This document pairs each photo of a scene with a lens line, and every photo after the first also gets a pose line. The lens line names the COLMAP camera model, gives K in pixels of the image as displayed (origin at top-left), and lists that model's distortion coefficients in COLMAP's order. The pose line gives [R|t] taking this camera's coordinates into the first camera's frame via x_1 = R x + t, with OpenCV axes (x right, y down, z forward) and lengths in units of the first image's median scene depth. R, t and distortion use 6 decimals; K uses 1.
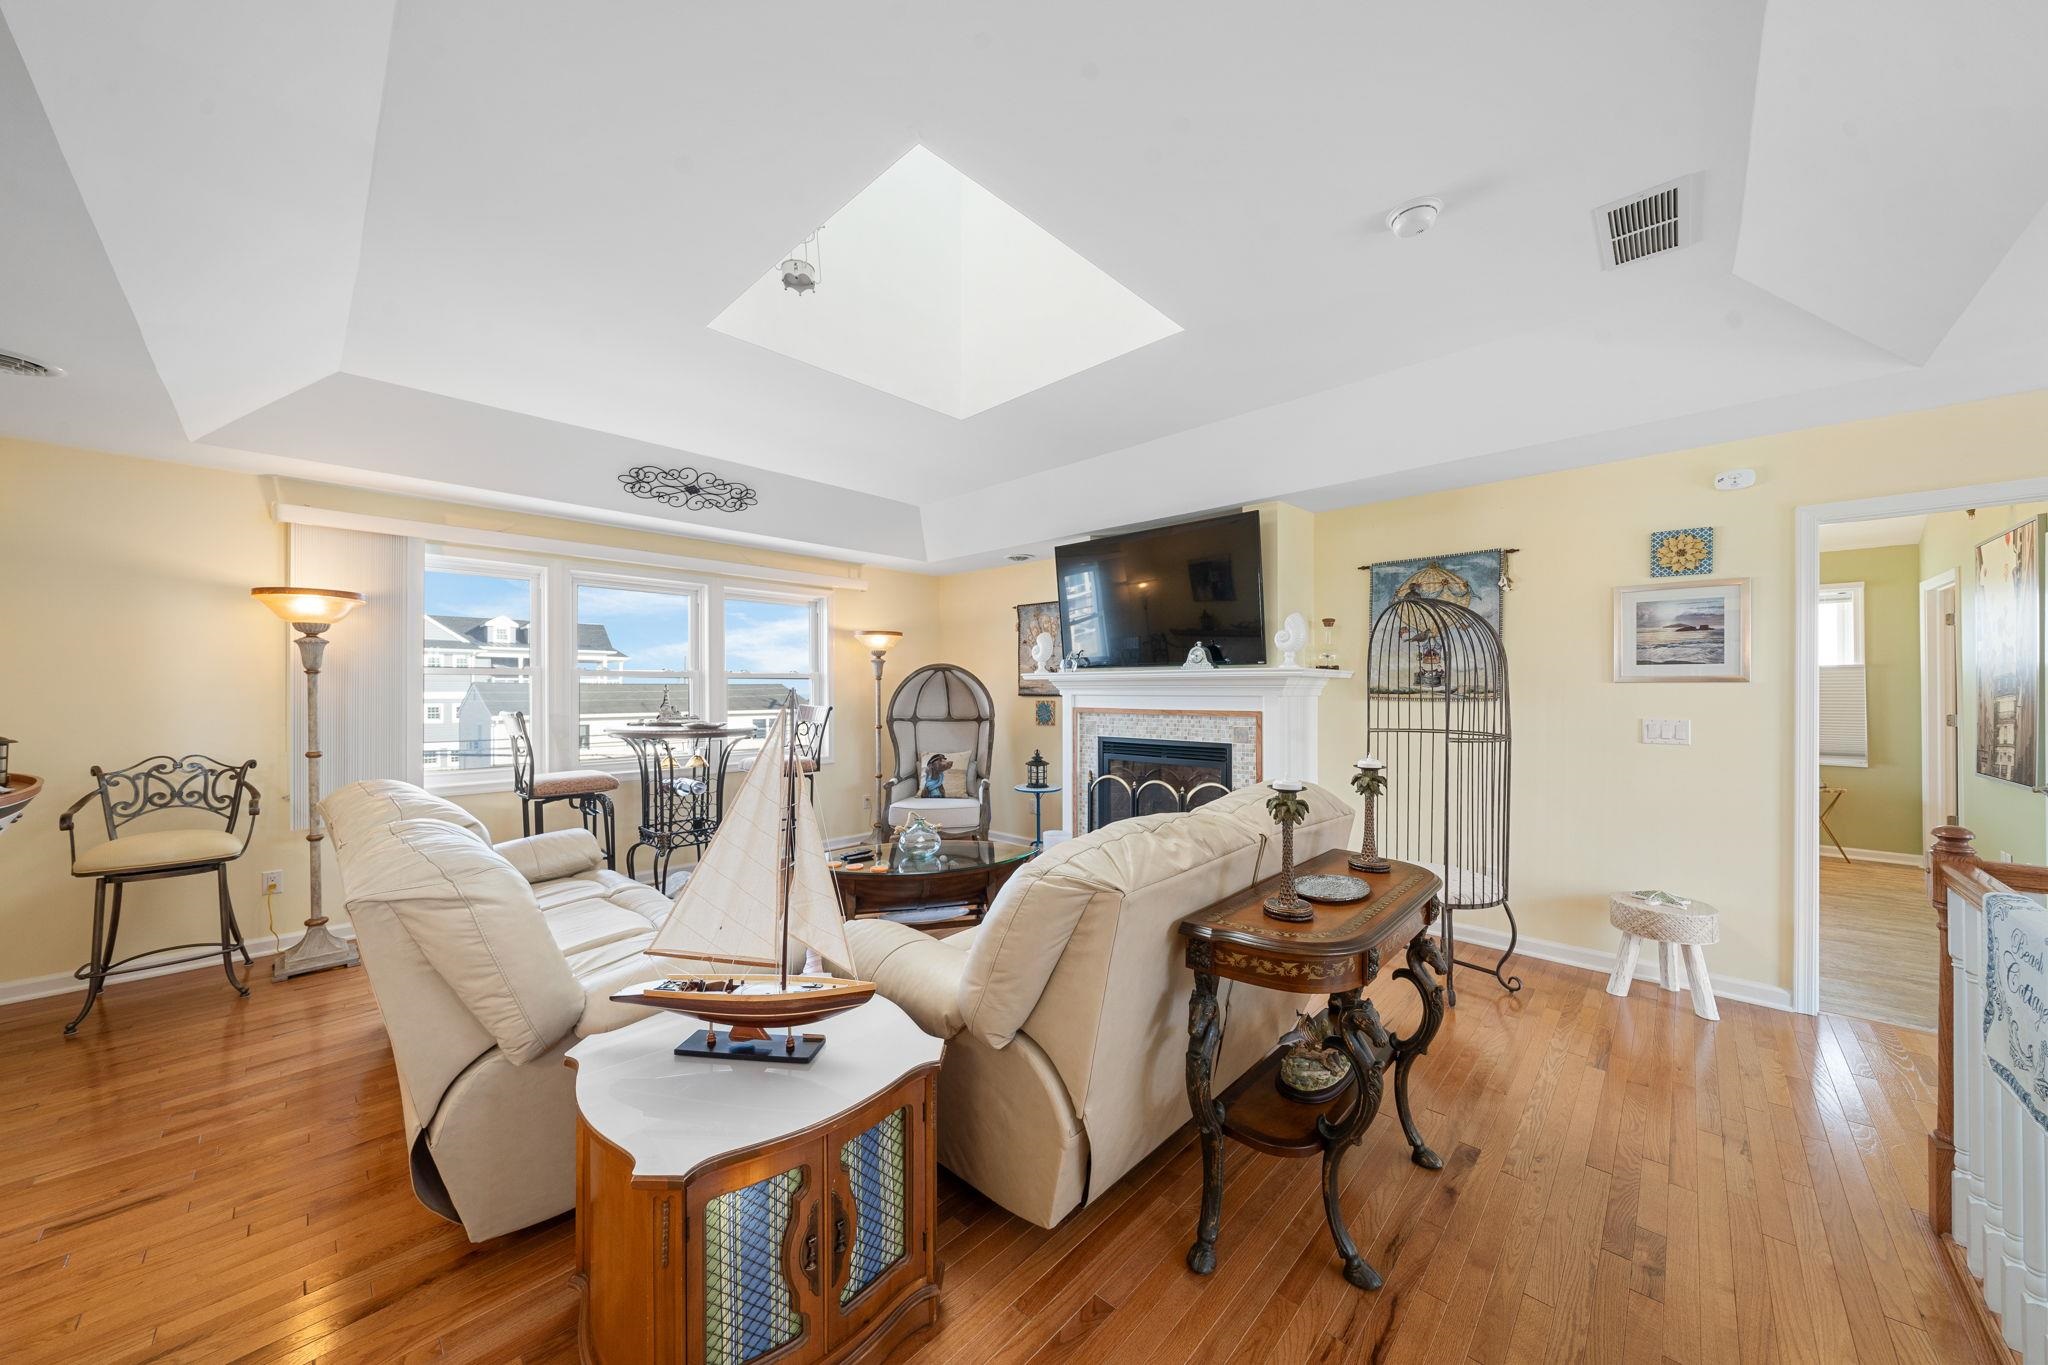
lens RADIAL K [[701.6, 0, 1020.4], [0, 701.6, 686.3], [0, 0, 1]] dist [-0.004474, -0.000065]
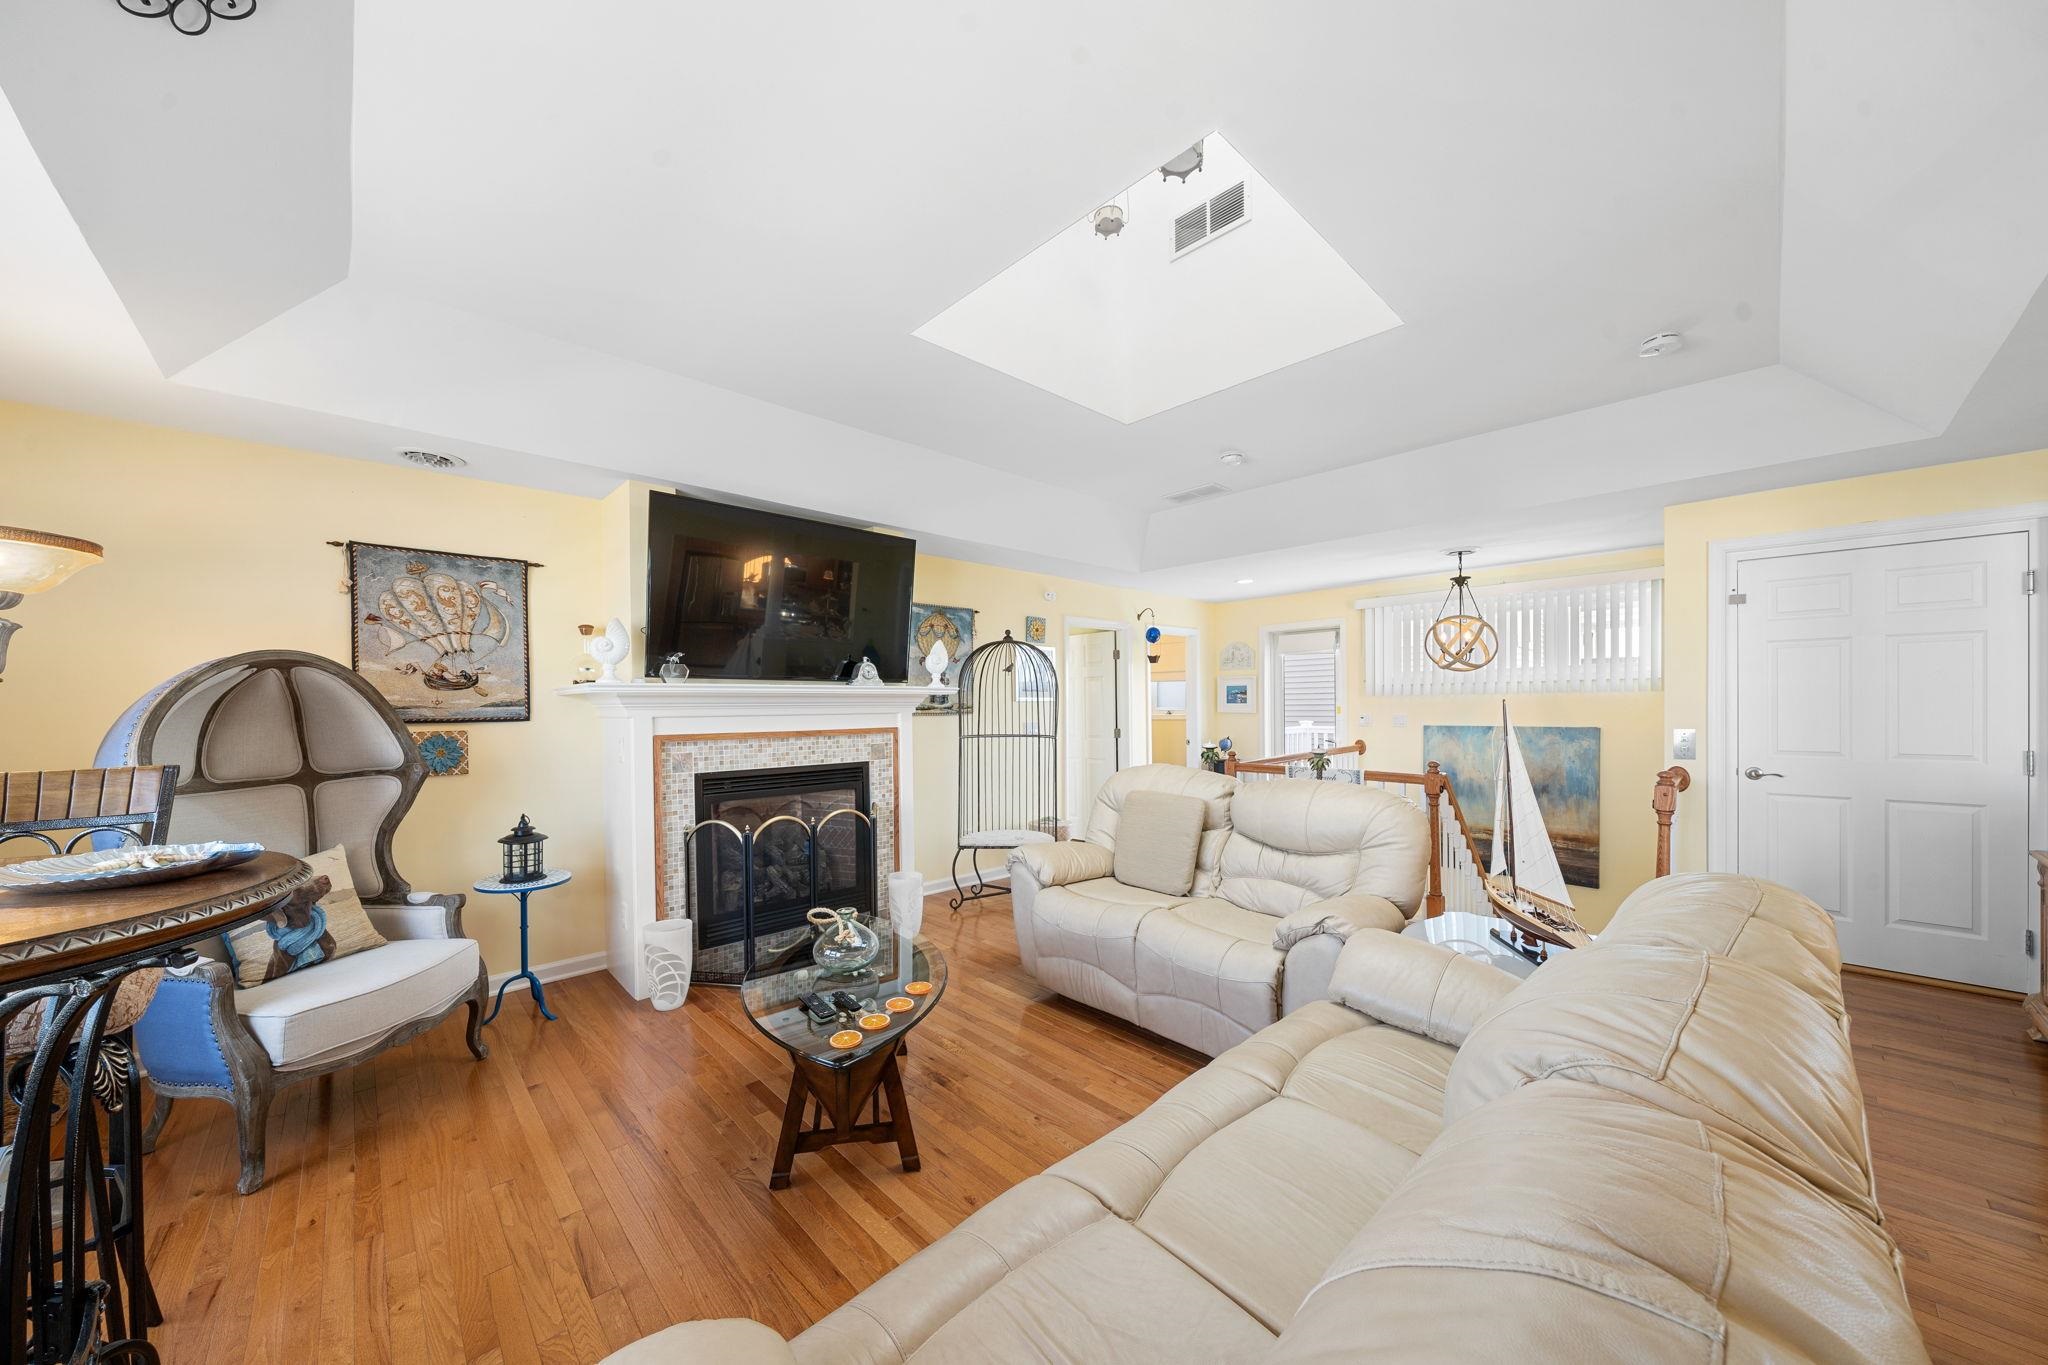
lens RADIAL K [[726.5, 0, 1021.7], [0, 726.5, 711.1], [0, 0, 1]] dist [0.007093, 0.000067]
pose [[0.046672, -0.007845, 0.998879, -0.643400], [0.004260, 0.999962, 0.007655, 0.003123], [-0.998901, 0.003898, 0.046704, 0.652175]]
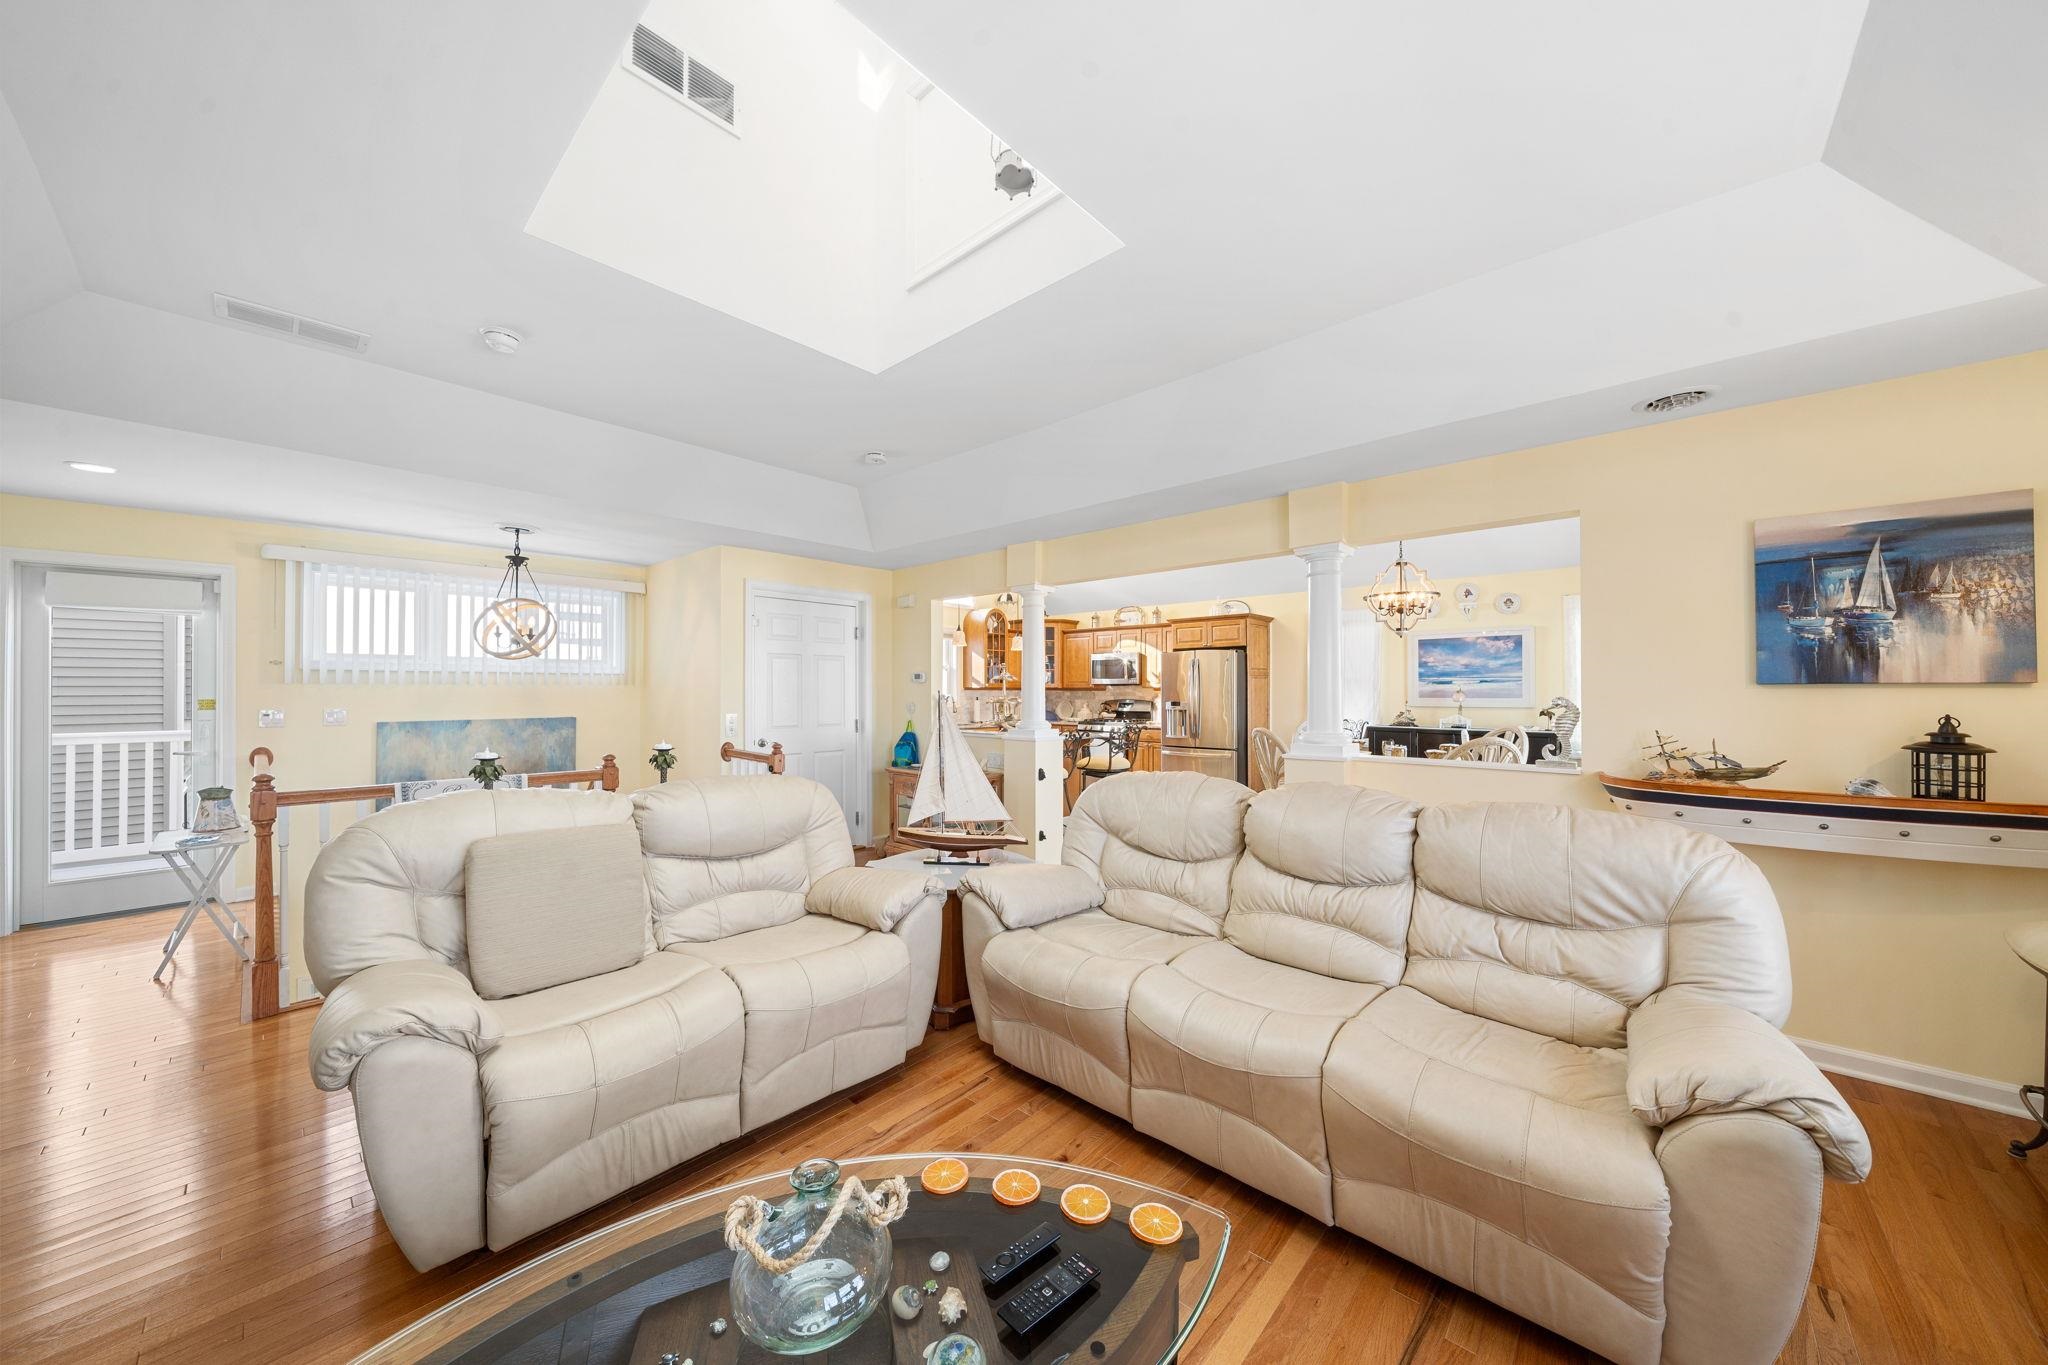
lens RADIAL K [[701.6, 0, 1020.4], [0, 701.6, 686.3], [0, 0, 1]] dist [-0.004474, -0.000065]
pose [[-0.999824, 0.002393, -0.018628, -0.173568], [0.002601, 0.999934, -0.011162, 0.004466], [0.018600, -0.011209, -0.999764, 1.032953]]
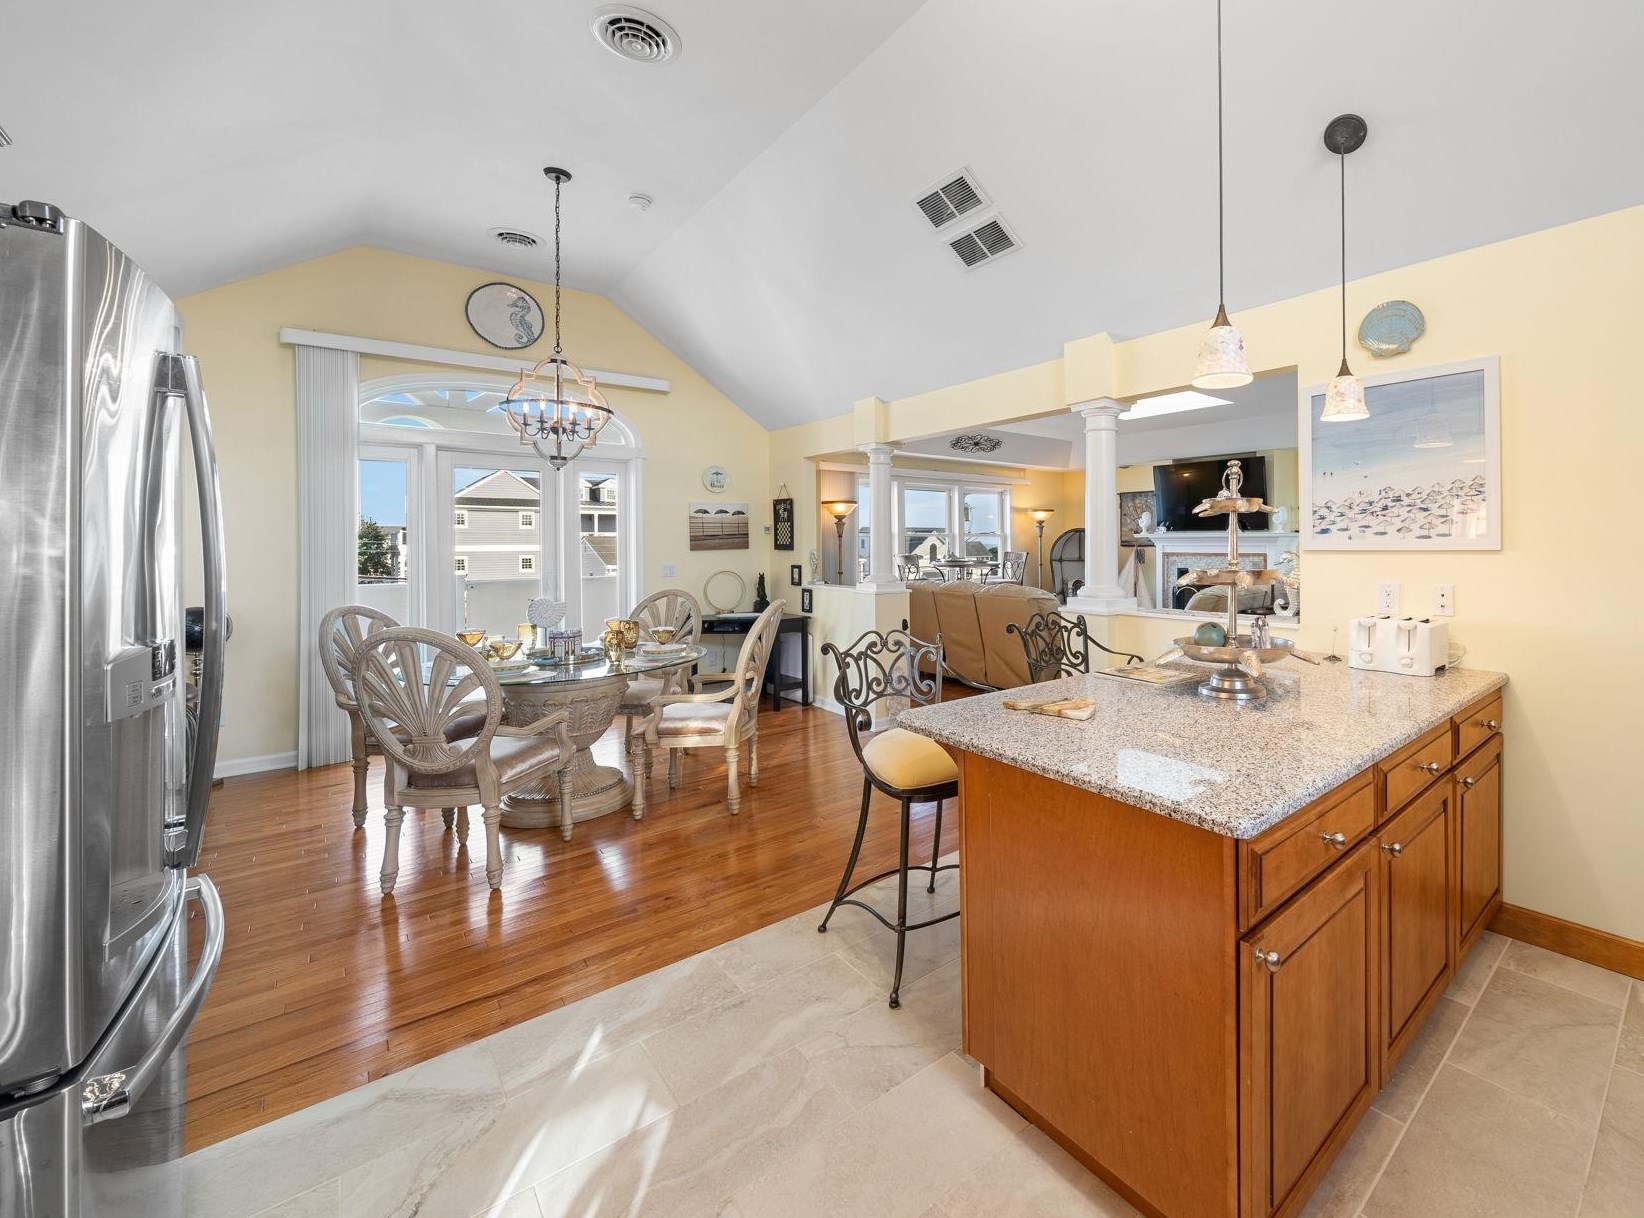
lens RADIAL K [[700.4, 0, 983.5], [0, 700.4, 541.3], [0, 0, 1]] dist [-0.000542, -0.000019]
pose [[0.998242, -0.003763, -0.059150, -0.305387], [0.004066, 0.999979, 0.005000, -0.010679], [0.059130, -0.005232, 0.998237, -0.925724]]
